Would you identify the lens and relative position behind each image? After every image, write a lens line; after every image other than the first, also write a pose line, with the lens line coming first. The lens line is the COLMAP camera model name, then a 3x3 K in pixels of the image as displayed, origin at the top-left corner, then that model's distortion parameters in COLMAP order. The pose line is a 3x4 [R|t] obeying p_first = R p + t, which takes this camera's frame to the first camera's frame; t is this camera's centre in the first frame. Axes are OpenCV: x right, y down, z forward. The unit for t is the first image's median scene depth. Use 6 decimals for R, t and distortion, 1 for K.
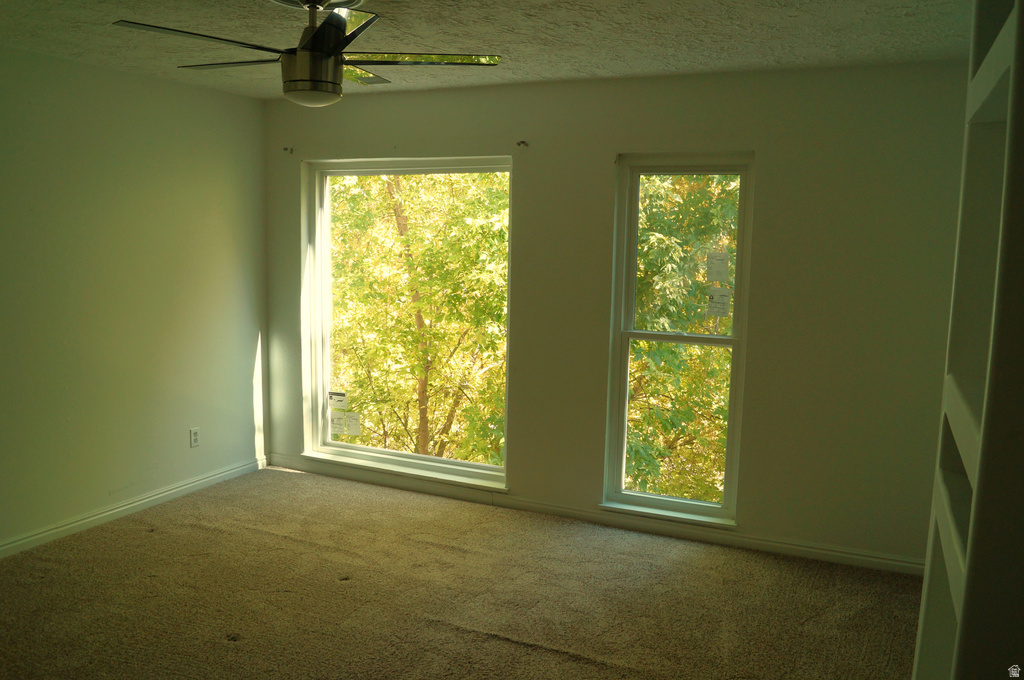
lens RADIAL K [[809.6, 0, 506.1], [0, 809.6, 339.3], [0, 0, 1]] dist [-0.056553, -0.000756]
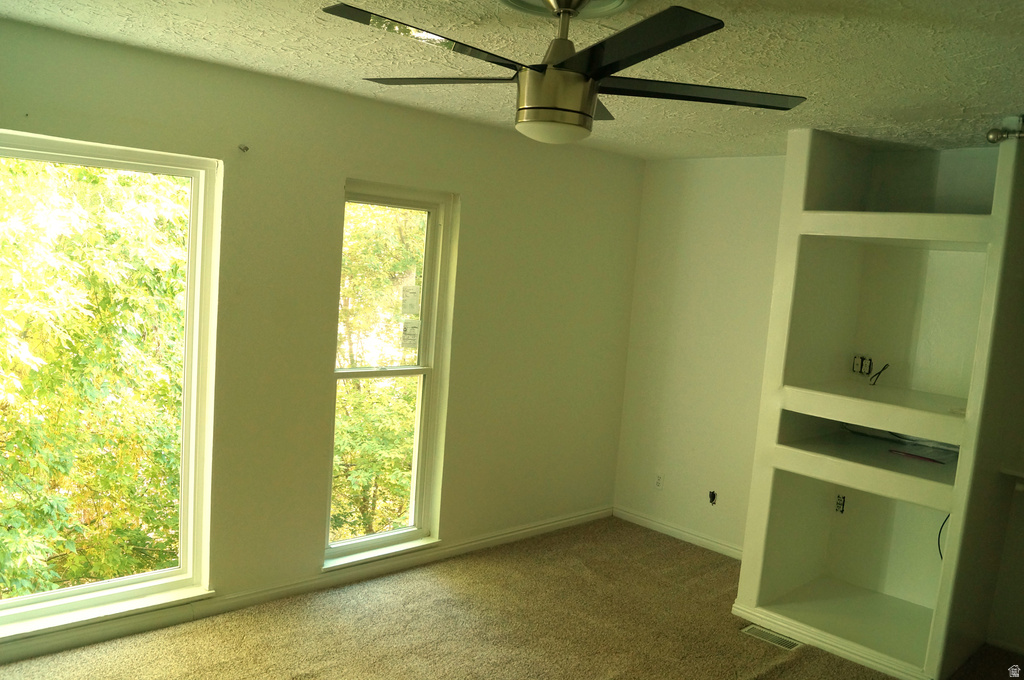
lens RADIAL K [[809.6, 0, 506.0], [0, 809.6, 340.9], [0, 0, 1]] dist [-0.056553, -0.000756]
pose [[0.382158, -0.085579, 0.920126, -0.649475], [0.049972, 0.996160, 0.071896, -0.106779], [-0.922745, 0.018505, 0.384967, 0.499729]]
